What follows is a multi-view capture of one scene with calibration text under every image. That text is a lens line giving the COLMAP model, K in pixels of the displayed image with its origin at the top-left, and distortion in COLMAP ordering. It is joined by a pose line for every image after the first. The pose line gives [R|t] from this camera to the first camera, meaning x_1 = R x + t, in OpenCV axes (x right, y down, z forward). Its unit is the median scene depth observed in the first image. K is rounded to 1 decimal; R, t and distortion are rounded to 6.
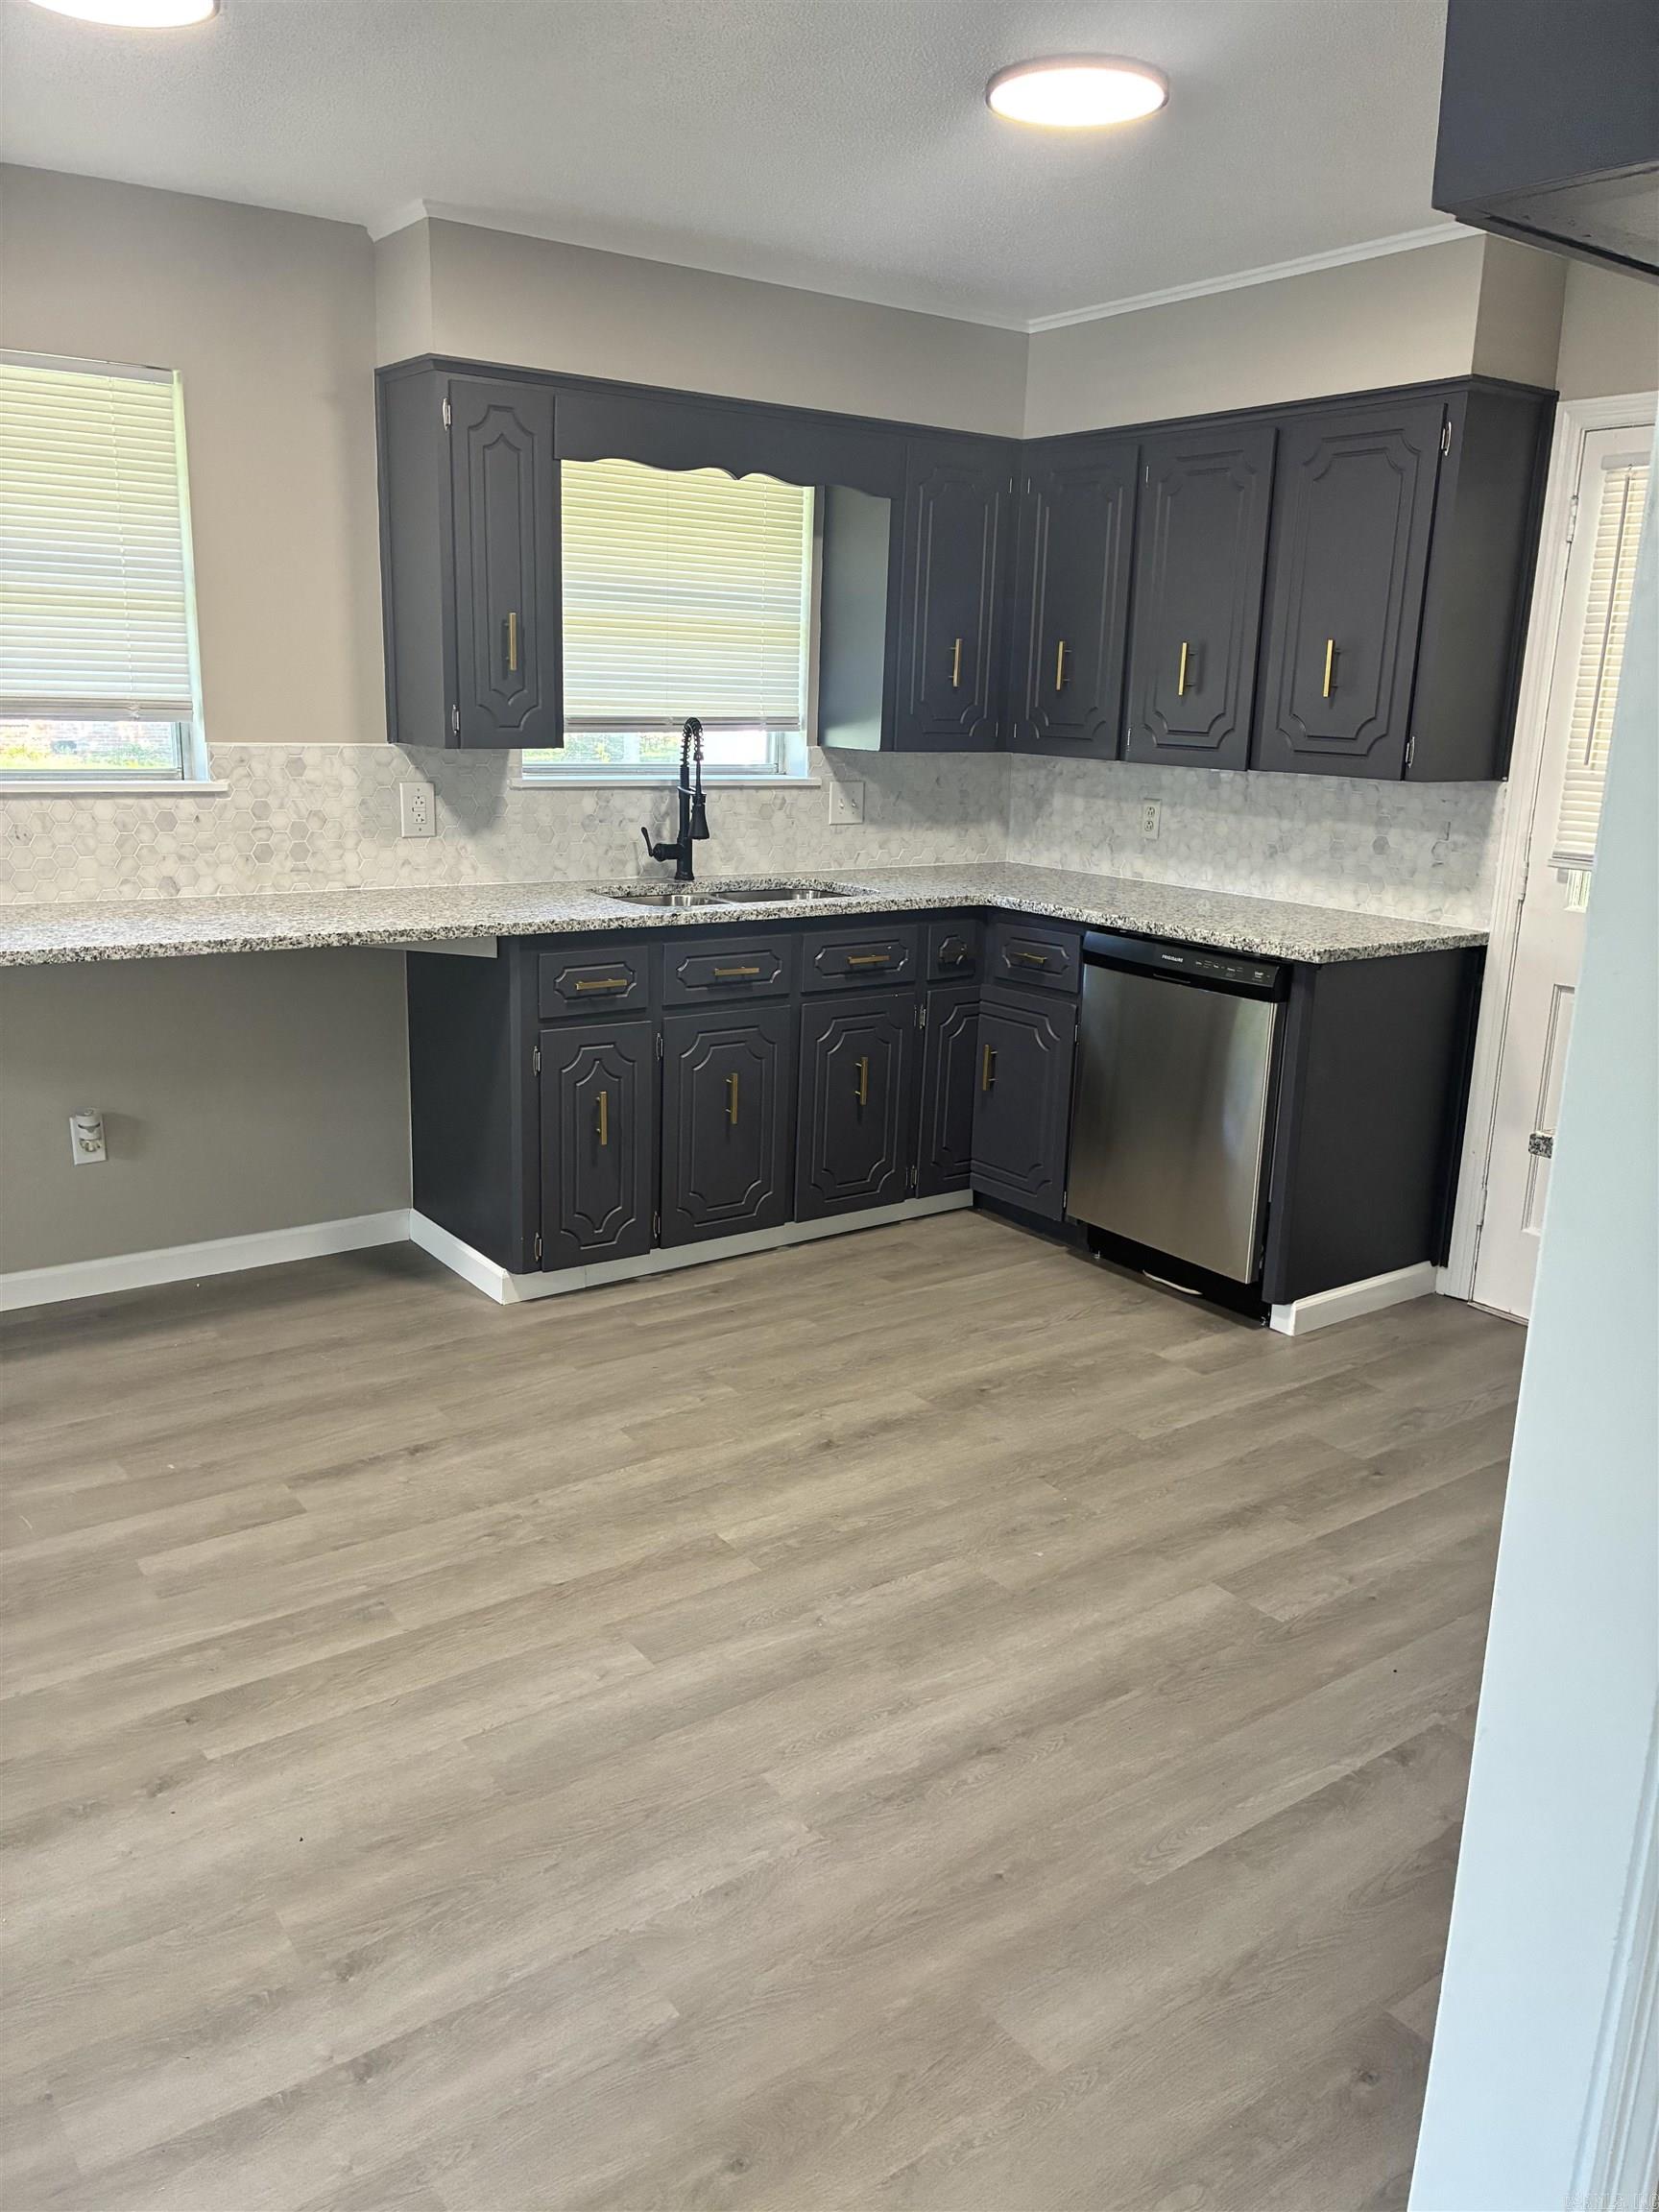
lens RADIAL K [[1706.8, 0, 829.5], [0, 1706.8, 1106.0], [0, 0, 1]] dist [0.051007, 0.000803]
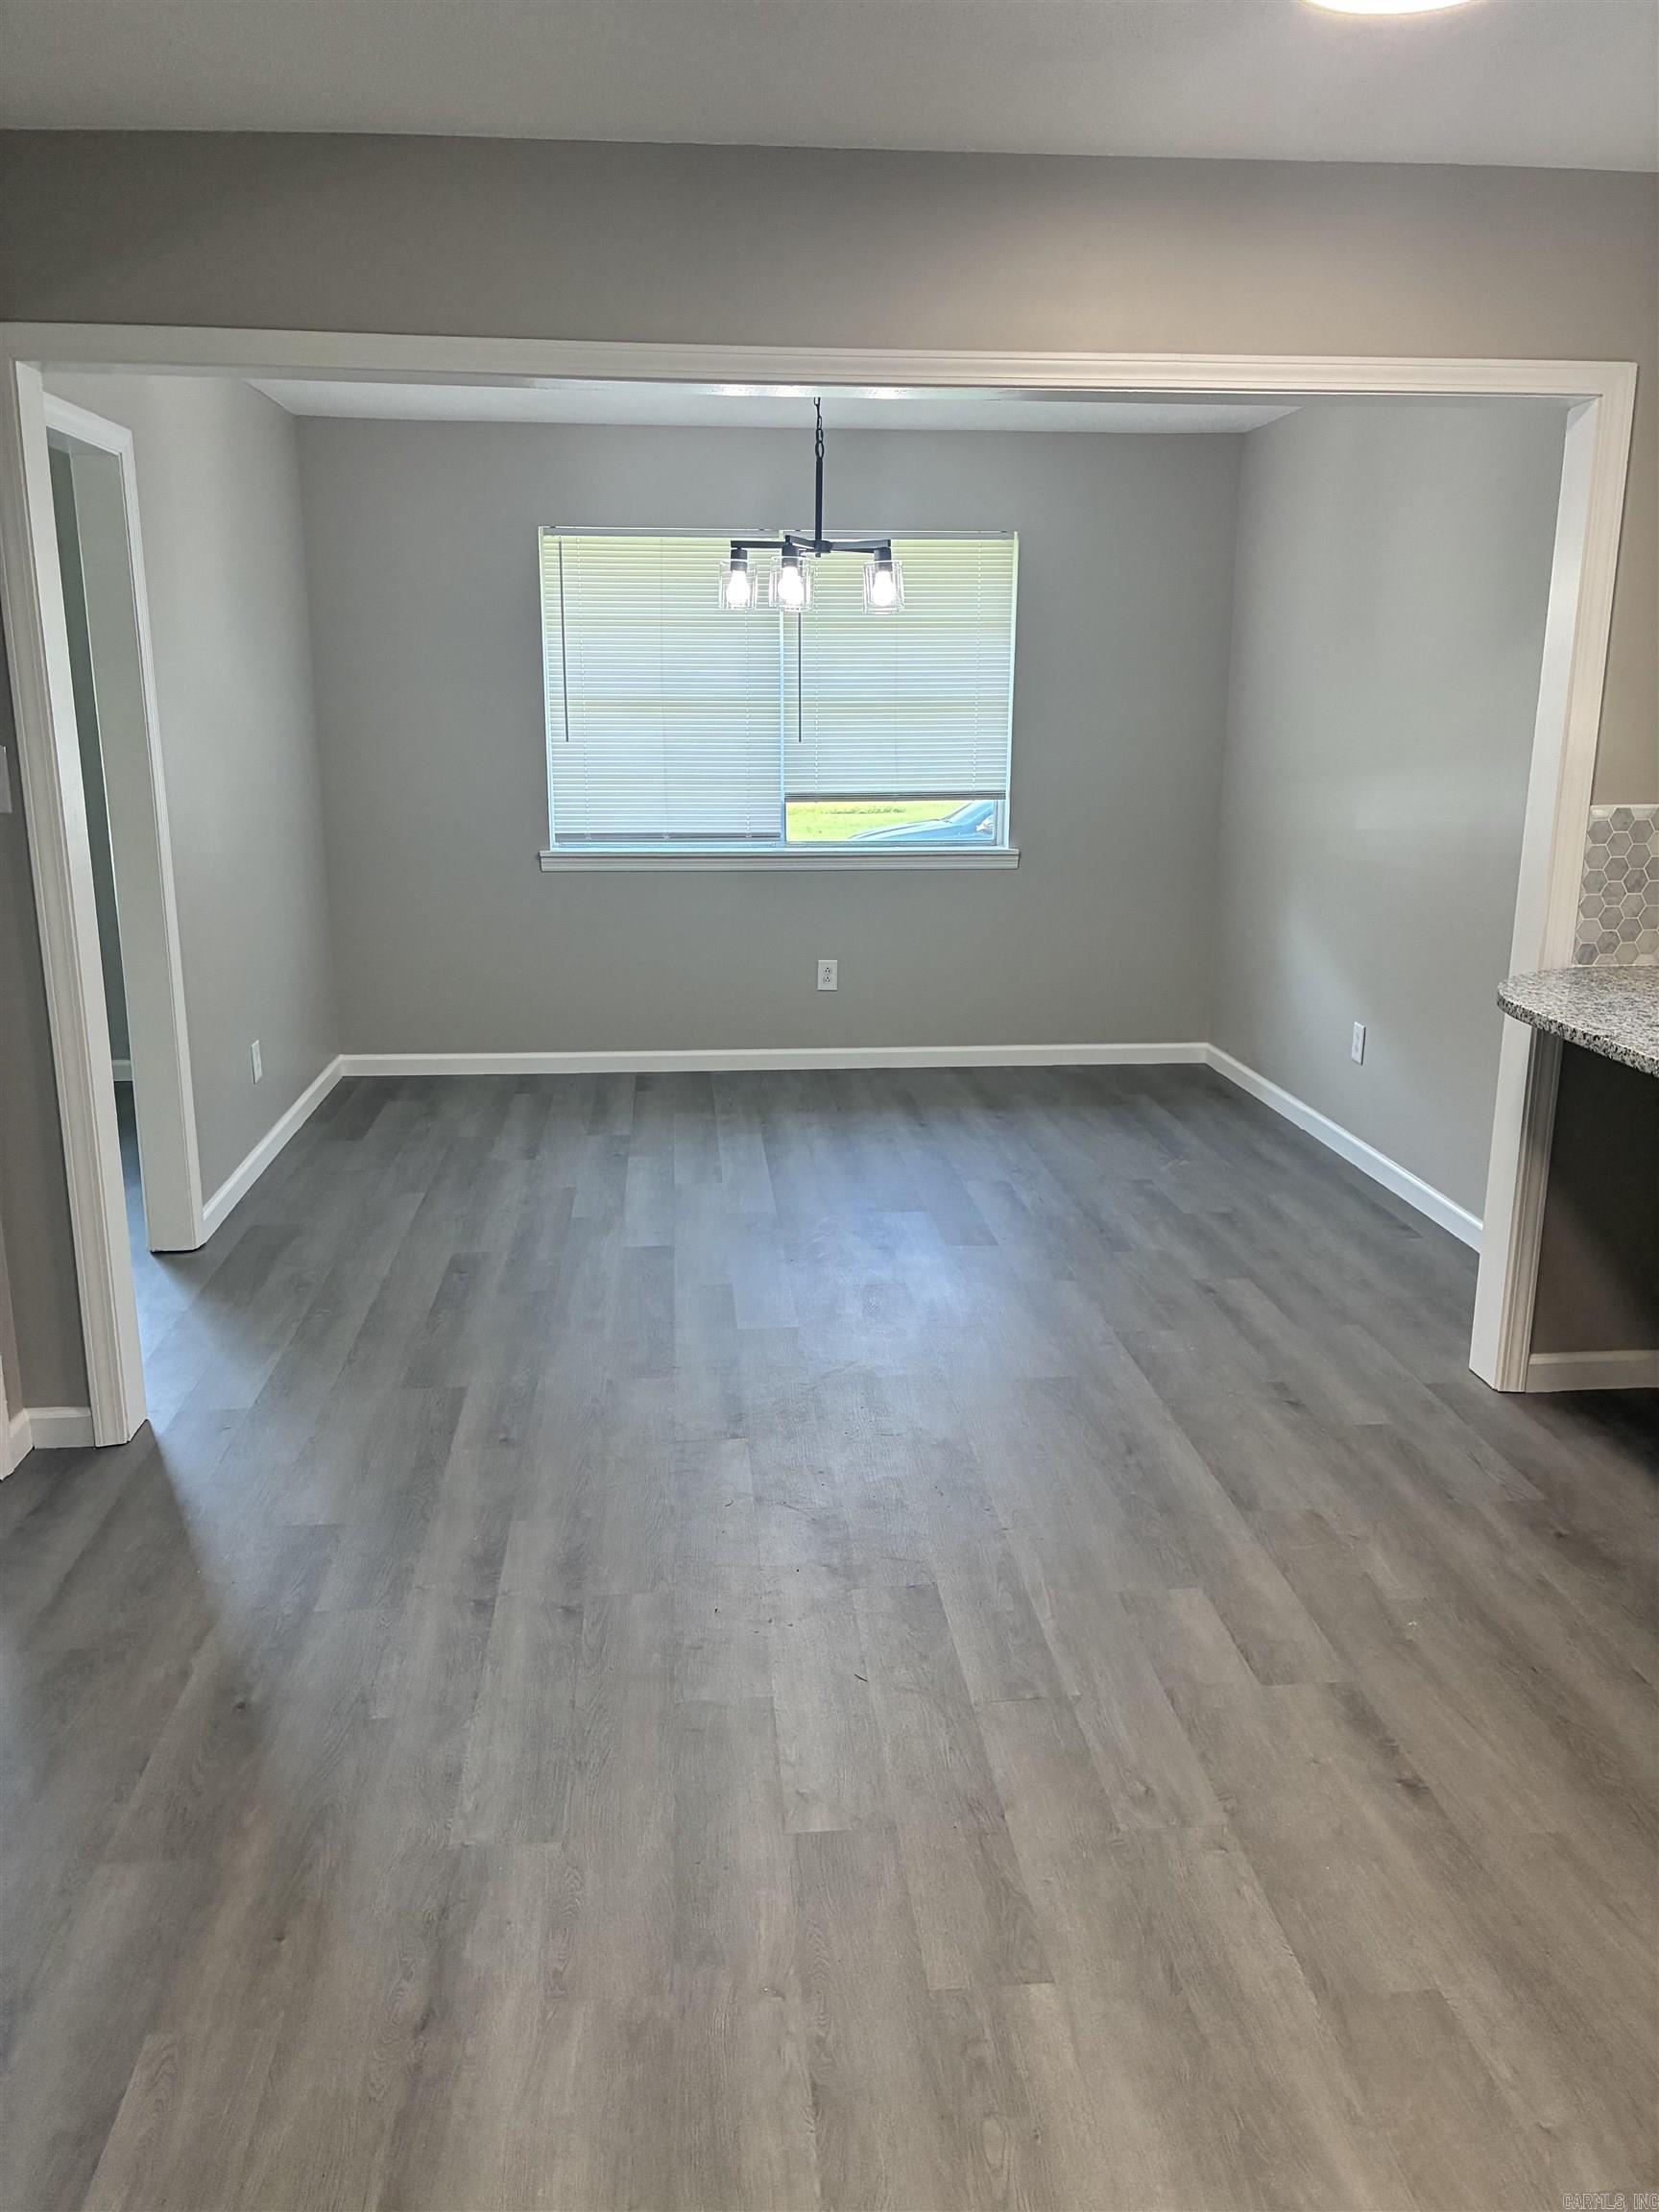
lens RADIAL K [[1662.6, 0, 836.6], [0, 1662.6, 1161.9], [0, 0, 1]] dist [0.010794, 0.004786]
pose [[-0.508508, 0.208621, -0.835402, 0.346252], [-0.230380, 0.901870, 0.365451, -0.199325], [0.829665, 0.378295, -0.410546, 0.808774]]
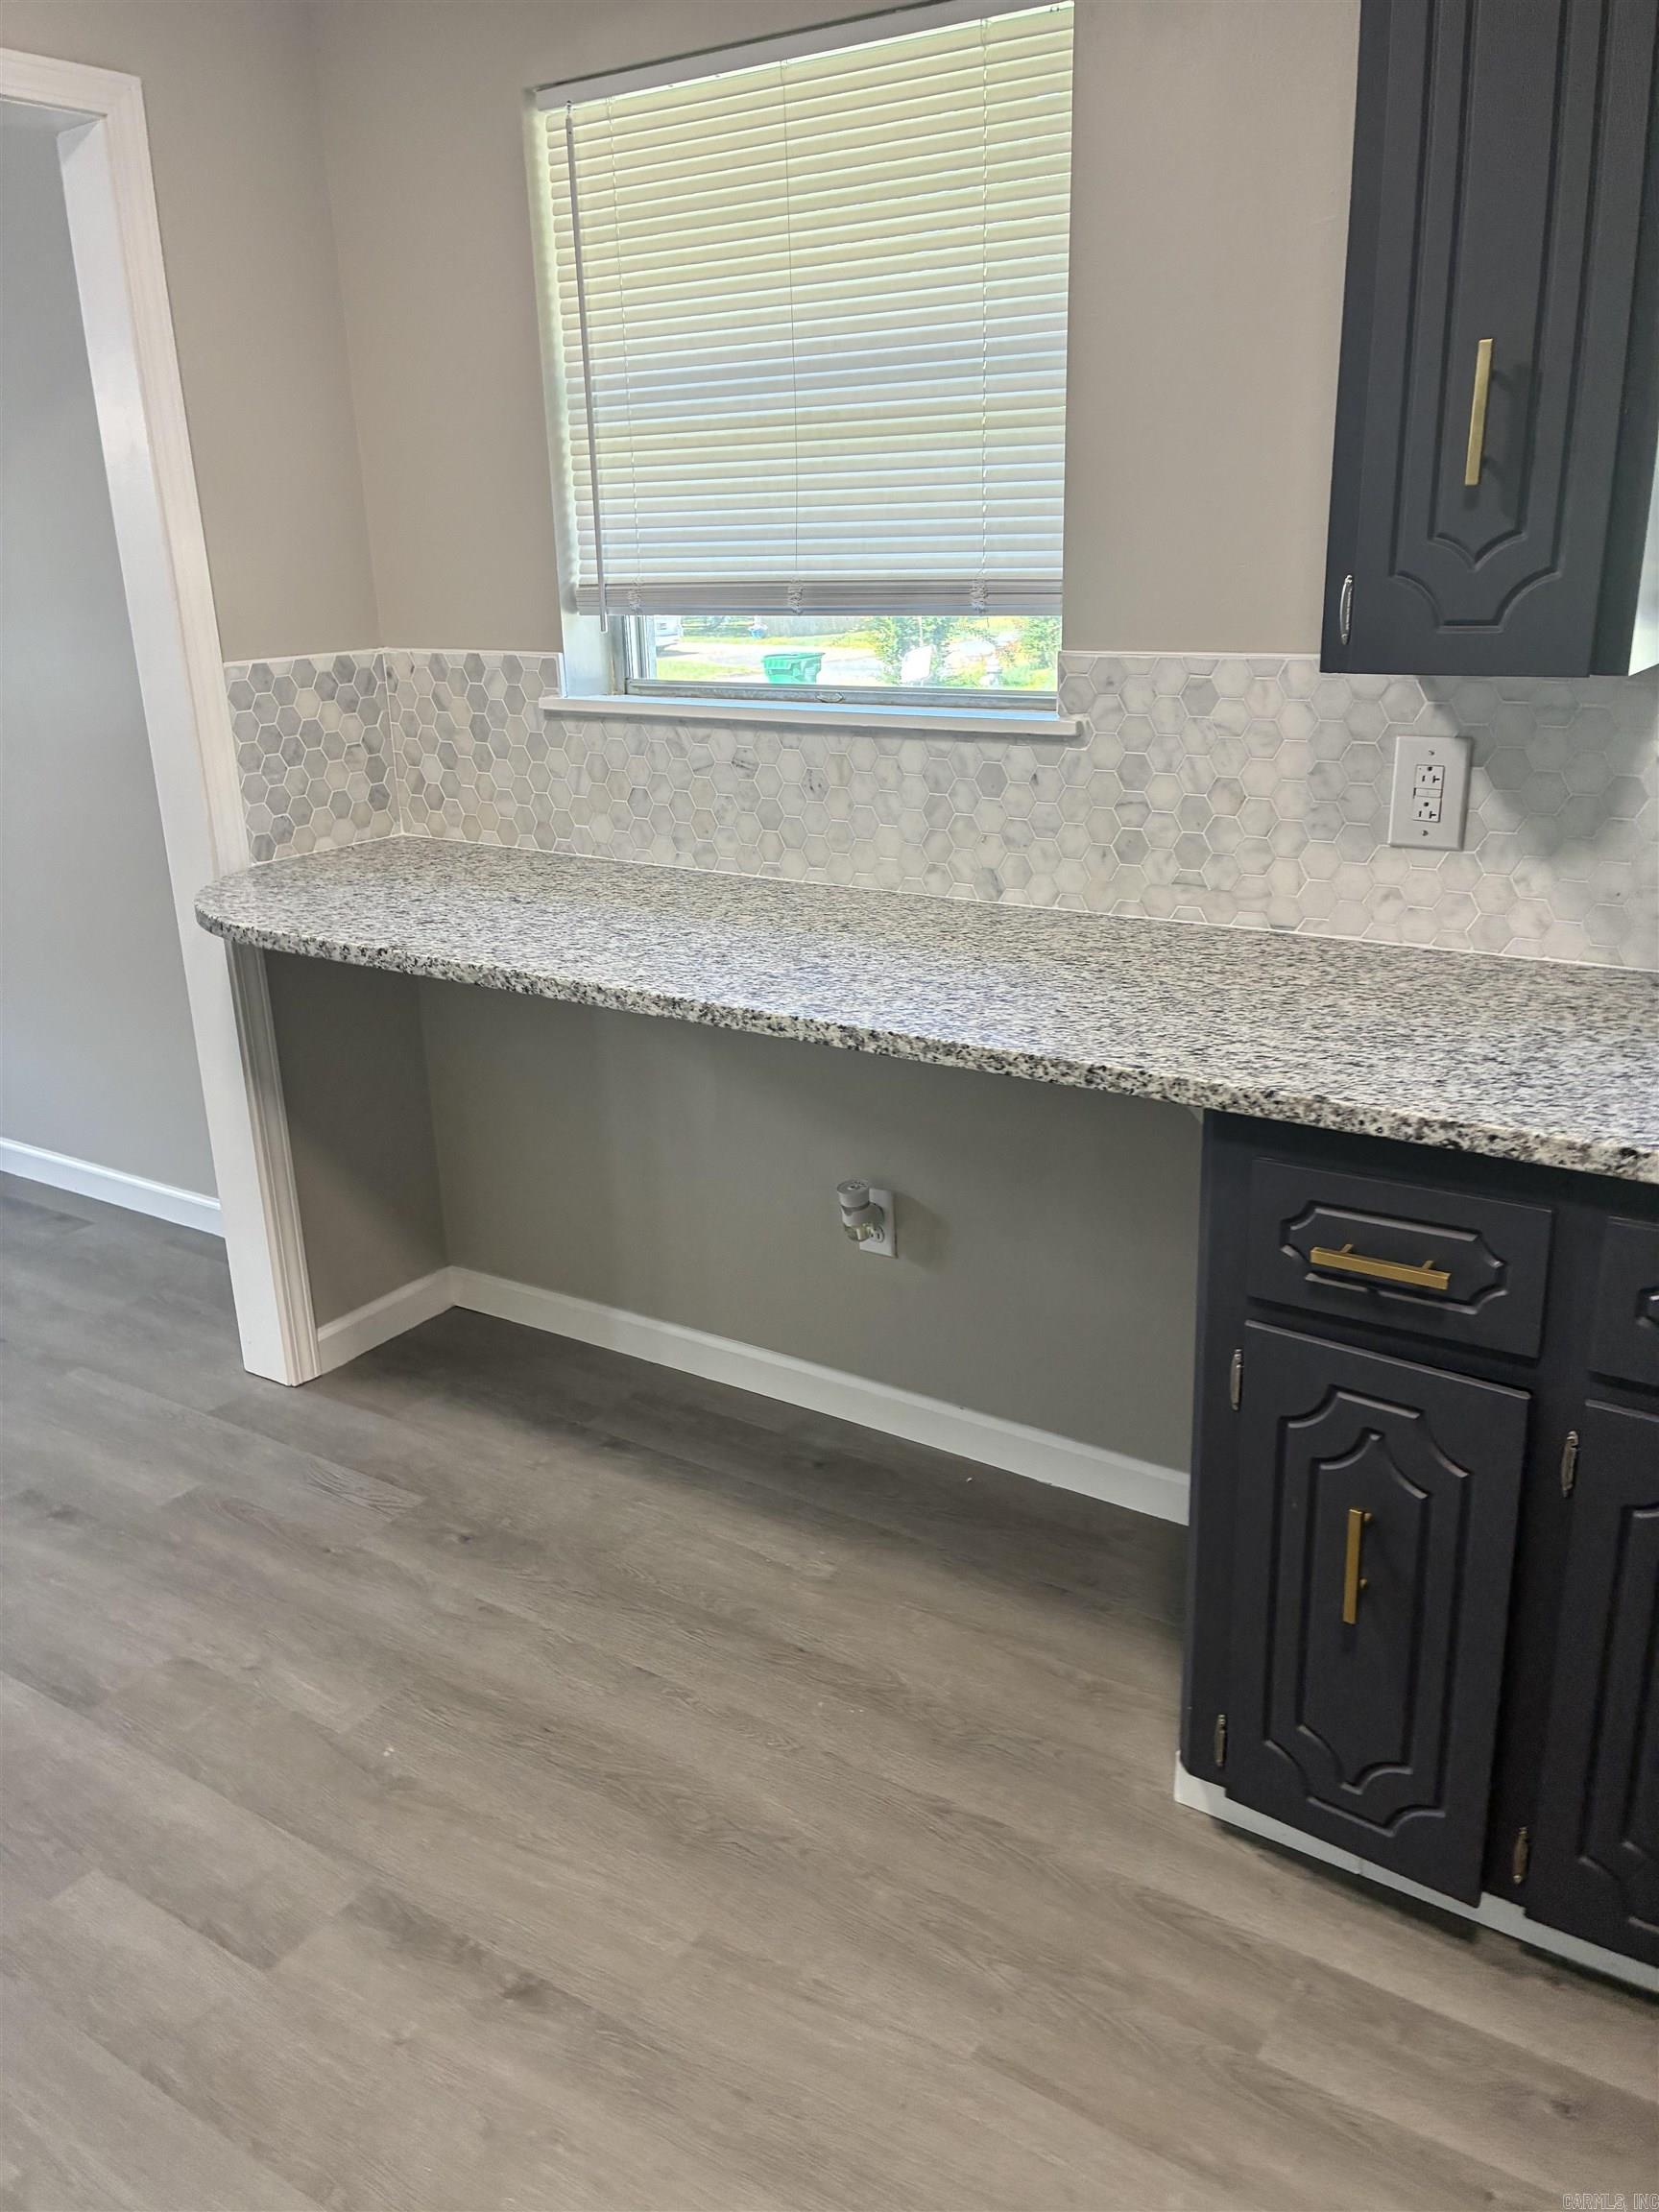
lens RADIAL K [[1687.3, 0, 845.0], [0, 1687.3, 1106.3], [0, 0, 1]] dist [0.007974, 0.004270]
pose [[0.352988, 0.261645, -0.898299, 0.164322], [-0.193287, 0.959785, 0.203602, -0.159913], [0.915445, 0.101760, 0.389365, 0.701119]]
